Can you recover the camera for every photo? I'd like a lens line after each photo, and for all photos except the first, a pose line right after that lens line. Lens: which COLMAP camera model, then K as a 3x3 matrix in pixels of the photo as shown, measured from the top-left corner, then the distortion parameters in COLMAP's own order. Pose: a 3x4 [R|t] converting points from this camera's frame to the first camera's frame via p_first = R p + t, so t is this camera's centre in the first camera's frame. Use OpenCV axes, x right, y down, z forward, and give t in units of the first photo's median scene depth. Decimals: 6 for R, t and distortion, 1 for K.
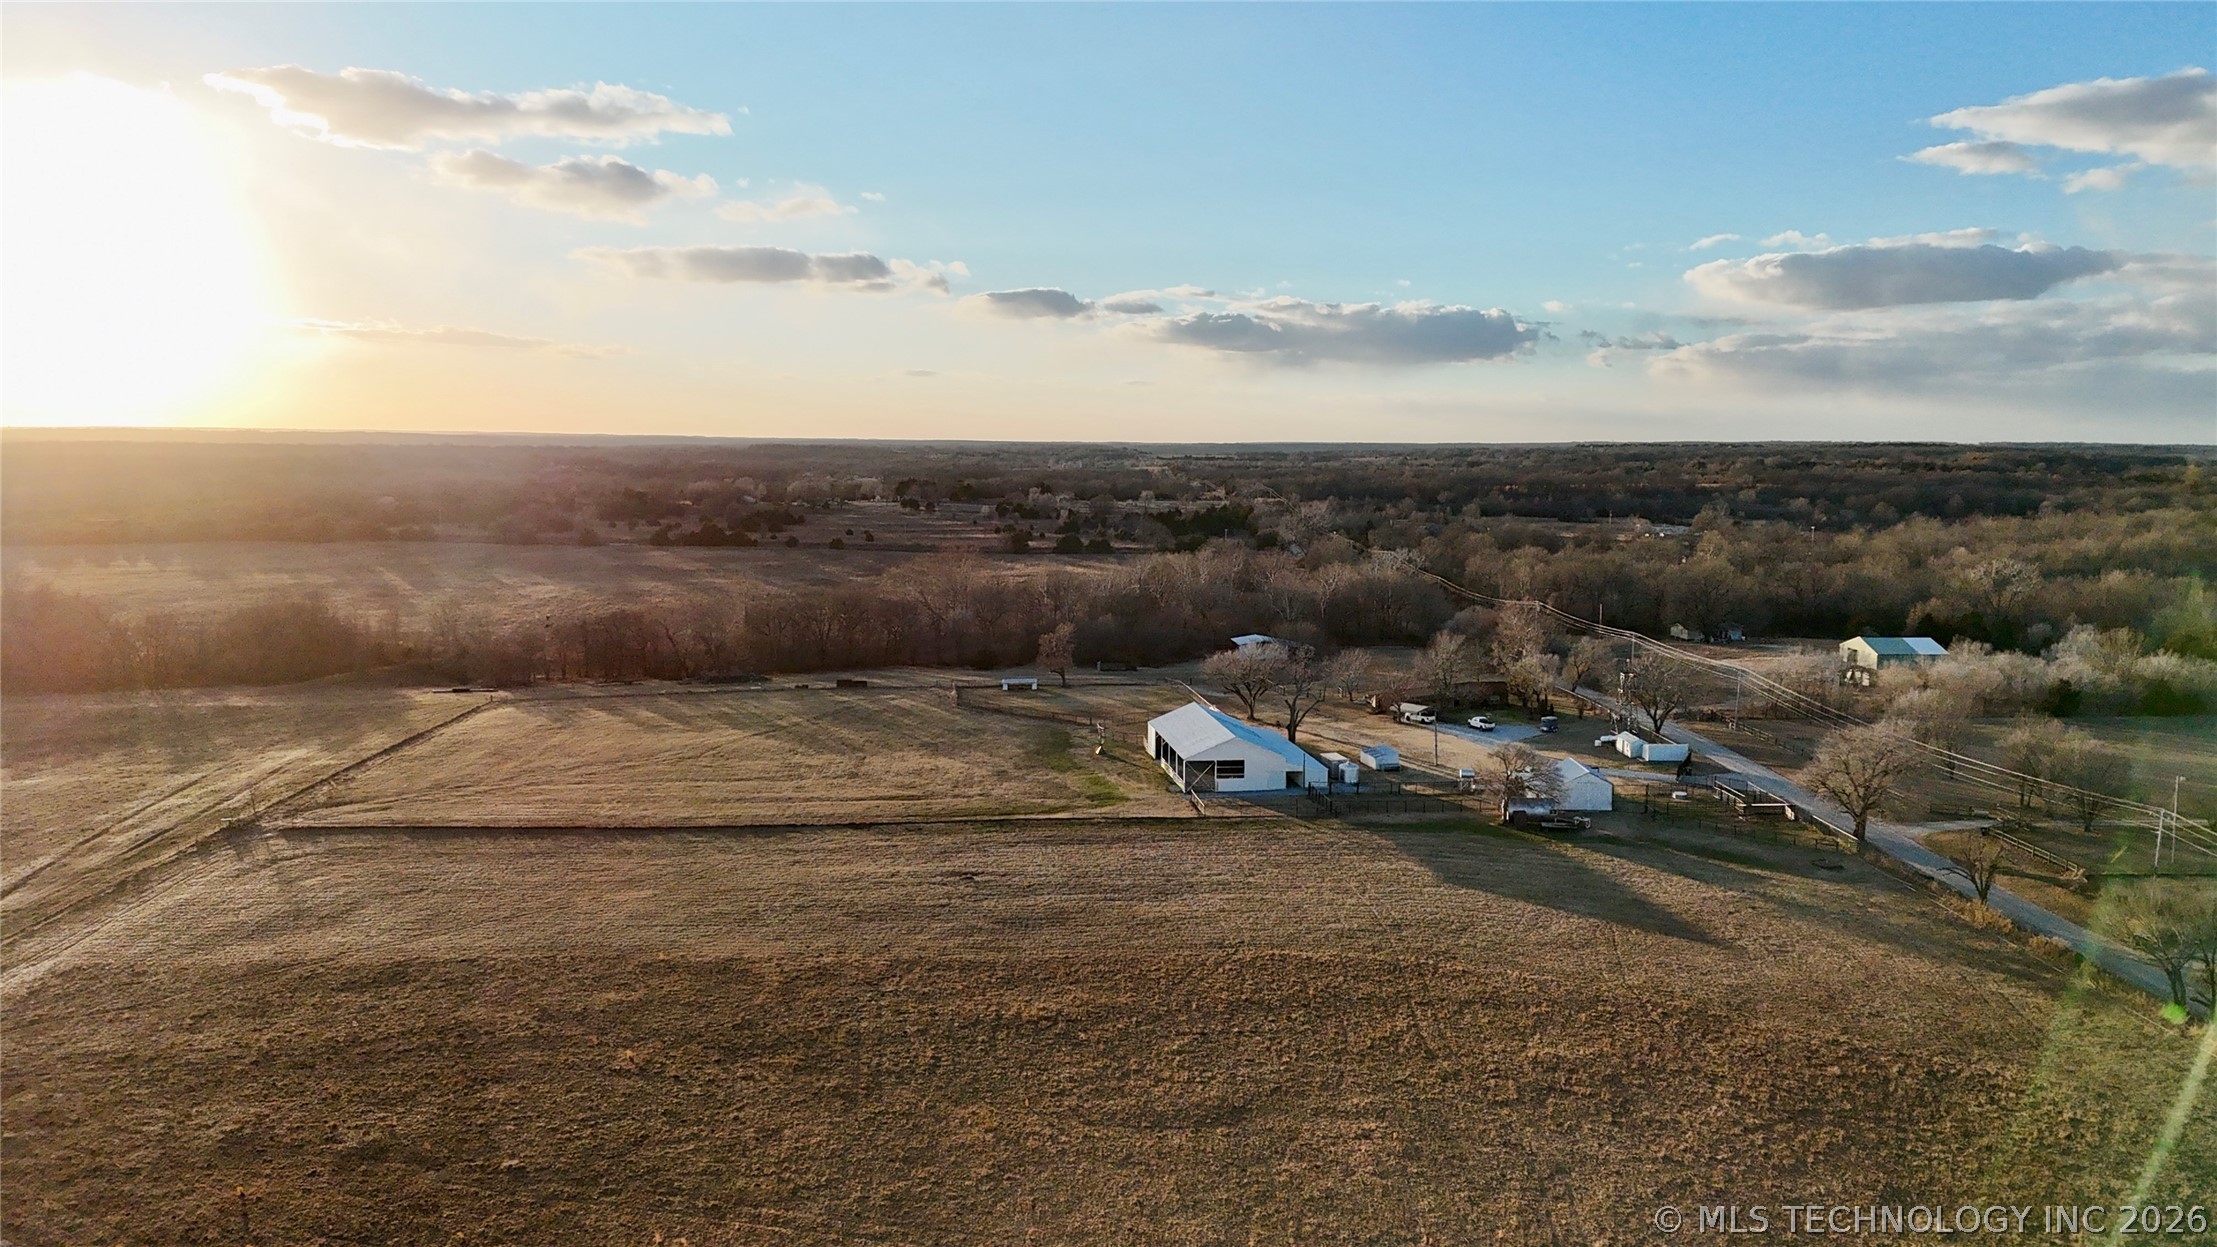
lens RADIAL K [[1586.2, 0, 1091.8], [0, 1586.2, 600.1], [0, 0, 1]] dist [0.053302, -0.038091]
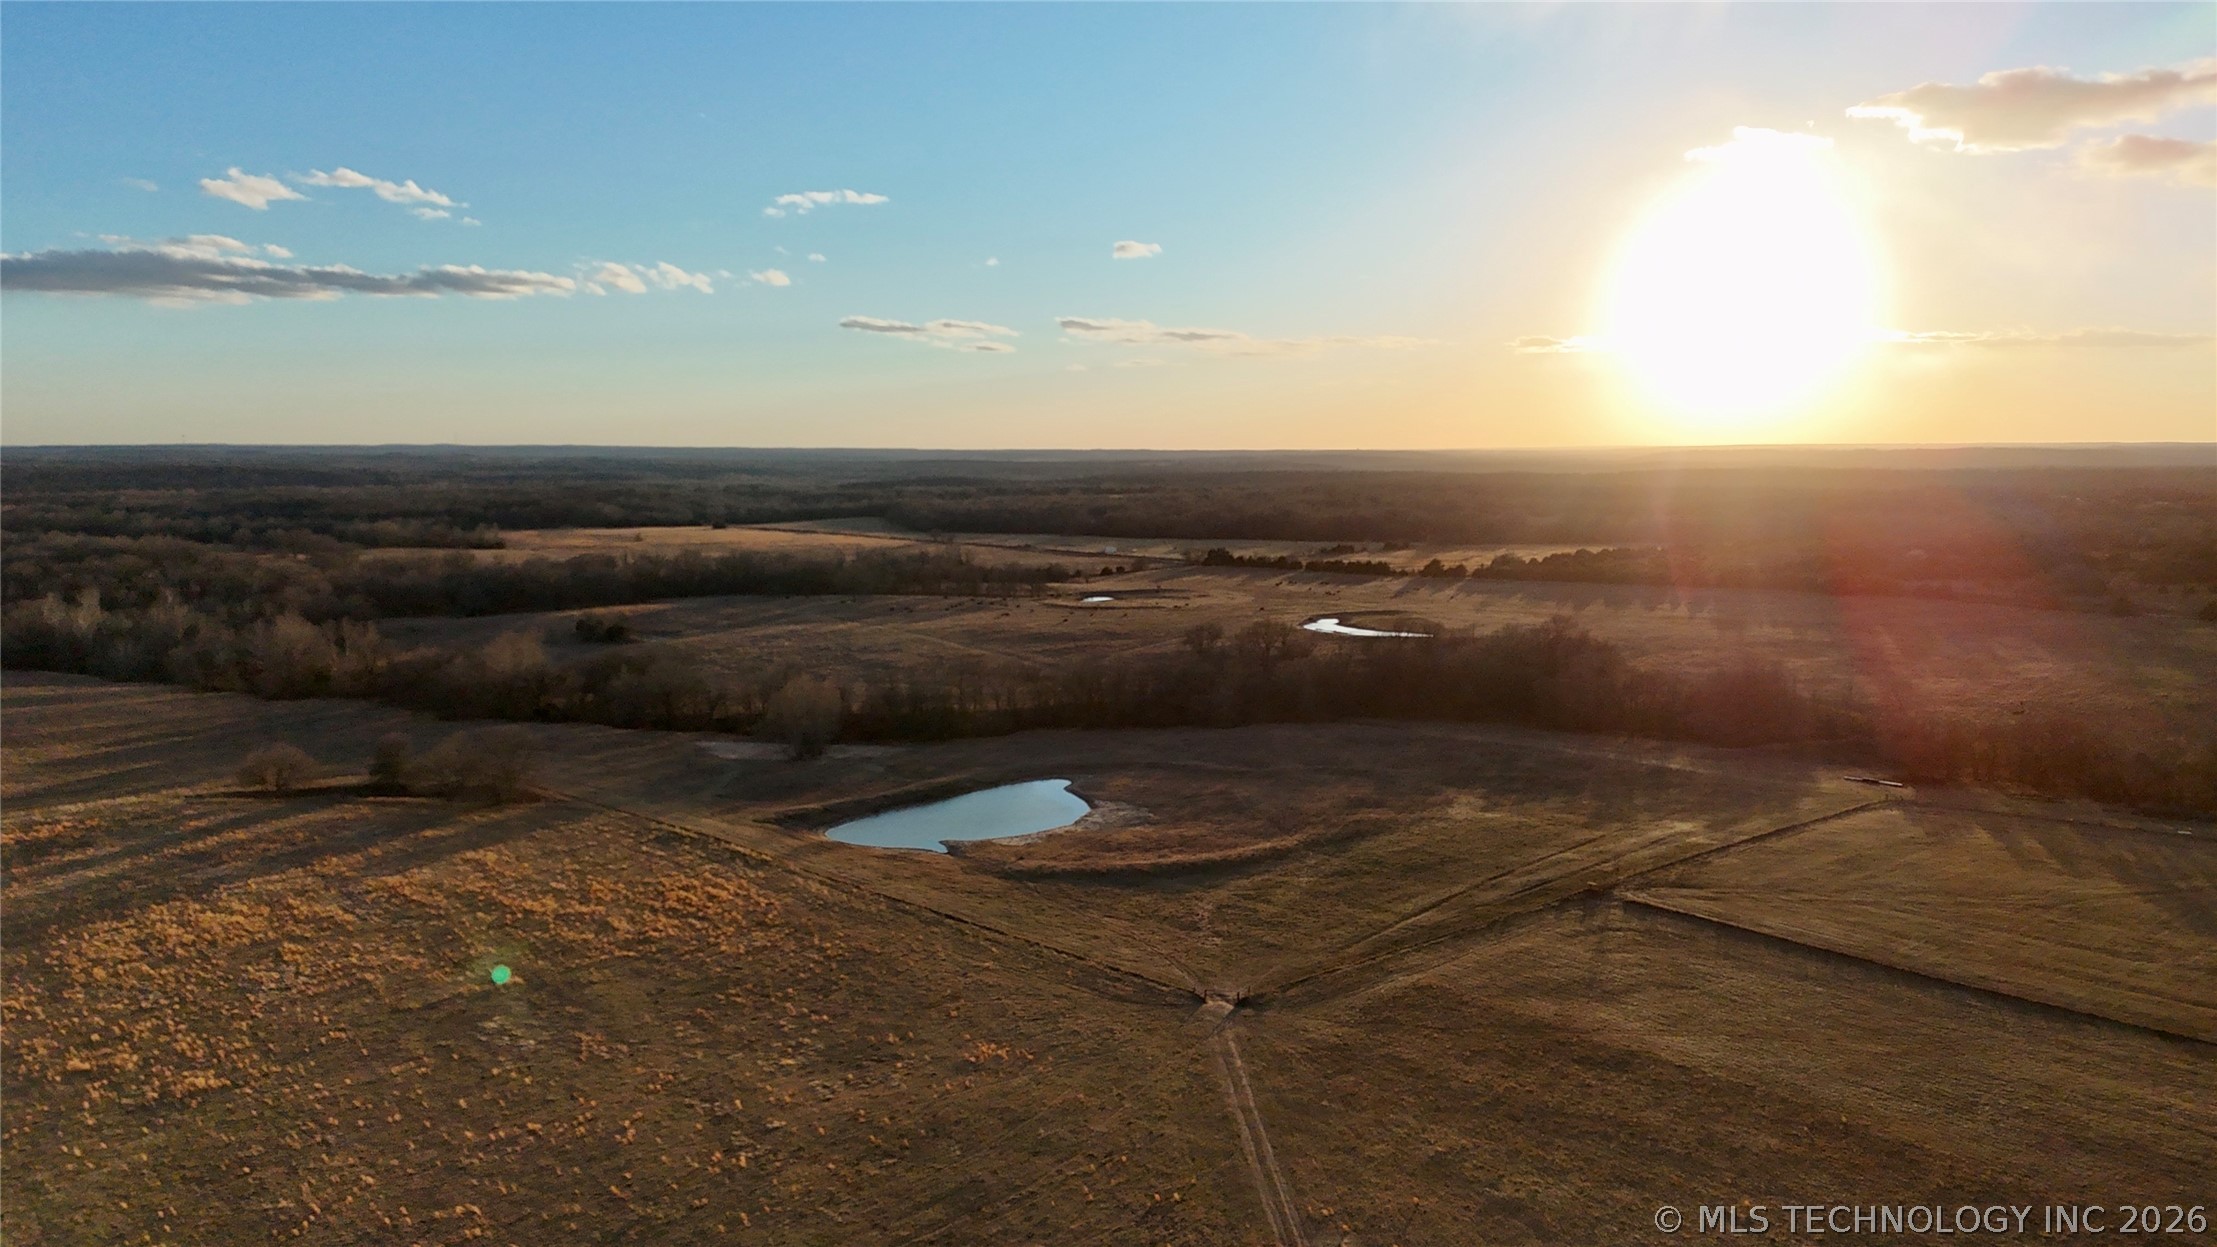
lens RADIAL K [[1586.2, 0, 1101.2], [0, 1586.2, 632.3], [0, 0, 1]] dist [0.053302, -0.038091]
pose [[0.607407, 0.067670, -0.791503, 0.171201], [-0.062309, 0.997354, 0.037453, -0.071842], [0.791943, 0.026568, 0.610017, -0.020505]]
